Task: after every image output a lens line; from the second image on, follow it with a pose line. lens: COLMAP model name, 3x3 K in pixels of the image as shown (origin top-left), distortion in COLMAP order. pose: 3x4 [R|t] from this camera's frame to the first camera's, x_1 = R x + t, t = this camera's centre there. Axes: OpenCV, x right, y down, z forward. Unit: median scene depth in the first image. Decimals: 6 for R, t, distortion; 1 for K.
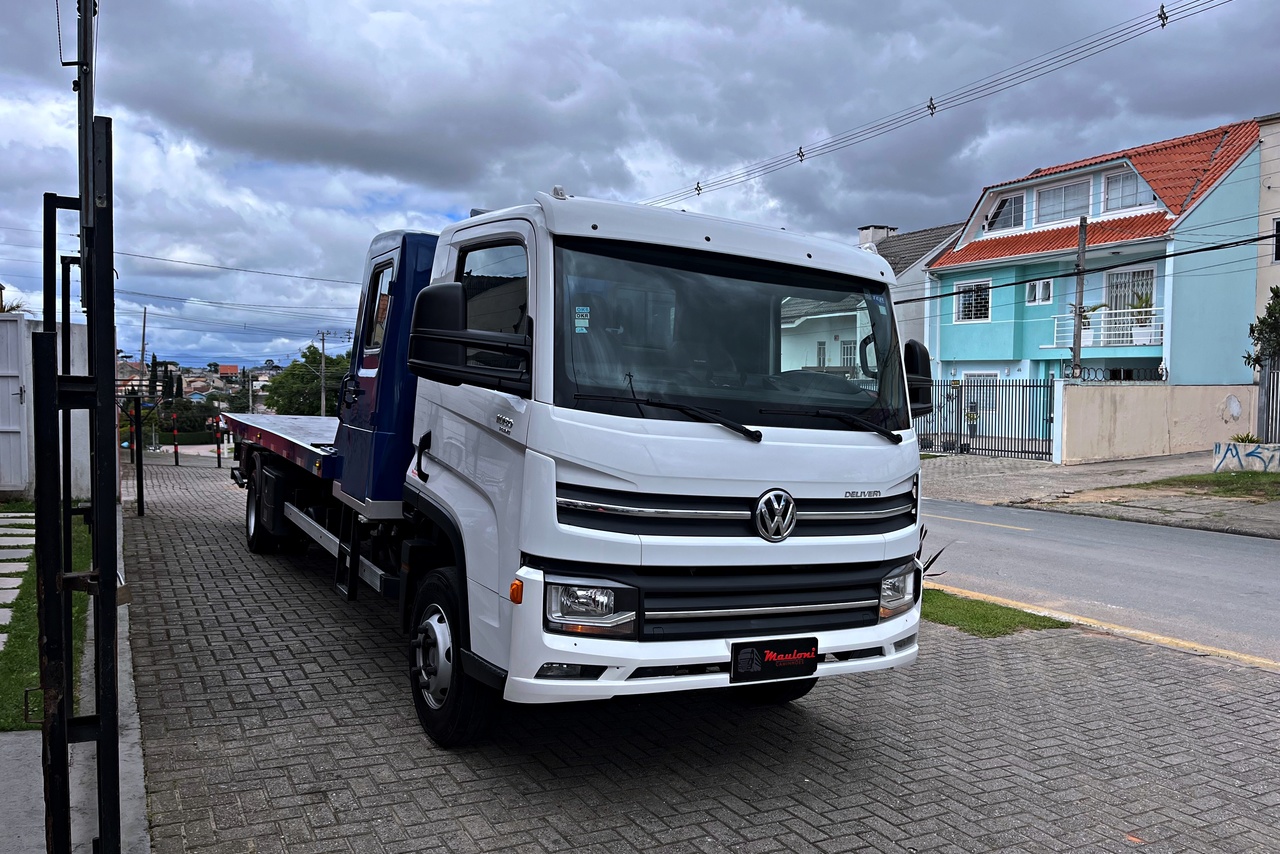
lens RADIAL K [[941.4, 0, 640.0], [0, 941.4, 427.0], [0, 0, 1]] dist [0.064726, -0.083036]
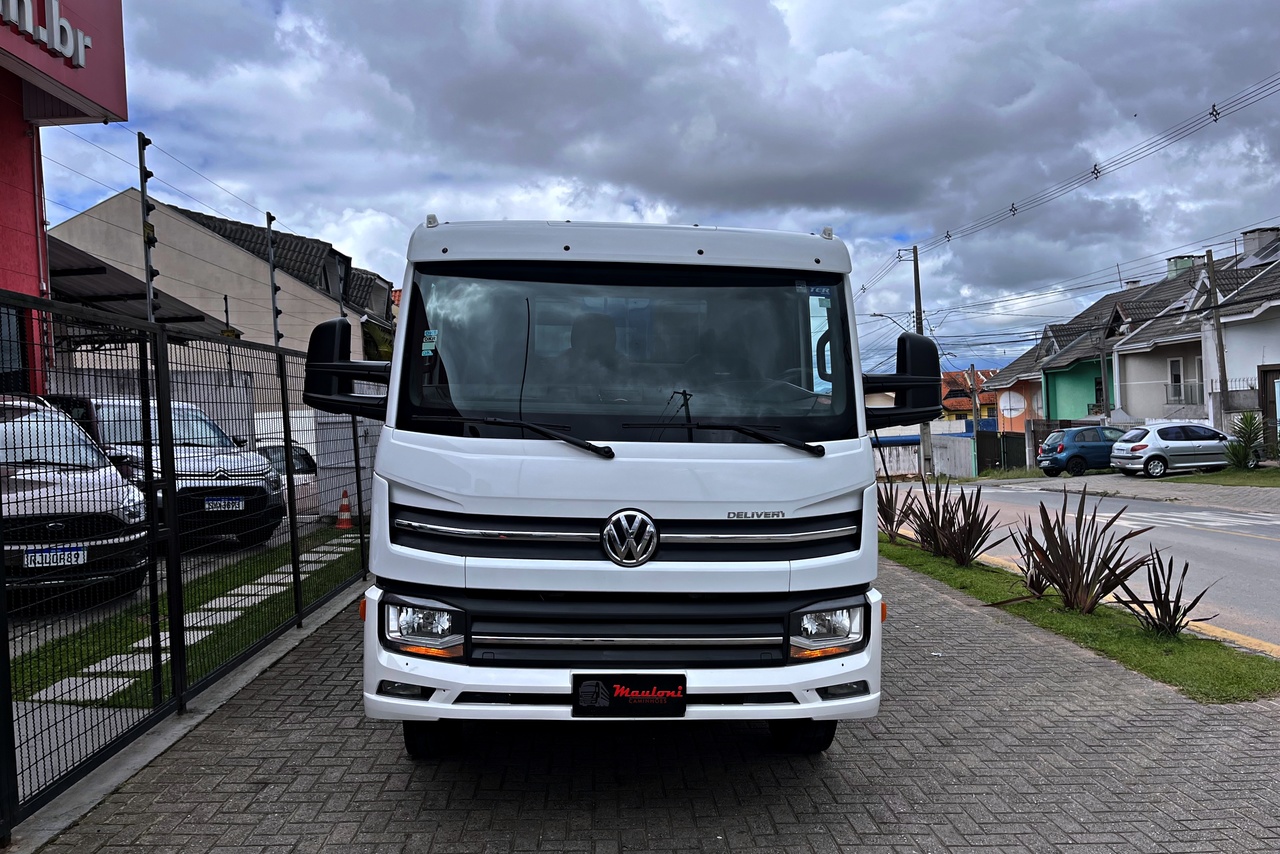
lens RADIAL K [[950.0, 0, 679.7], [0, 950.0, 428.3], [0, 0, 1]] dist [0.067937, -0.082679]
pose [[0.902137, -0.040392, -0.429555, 0.546037], [0.029133, 0.999039, -0.032758, 0.017223], [0.430465, 0.017038, 0.902447, 0.166426]]
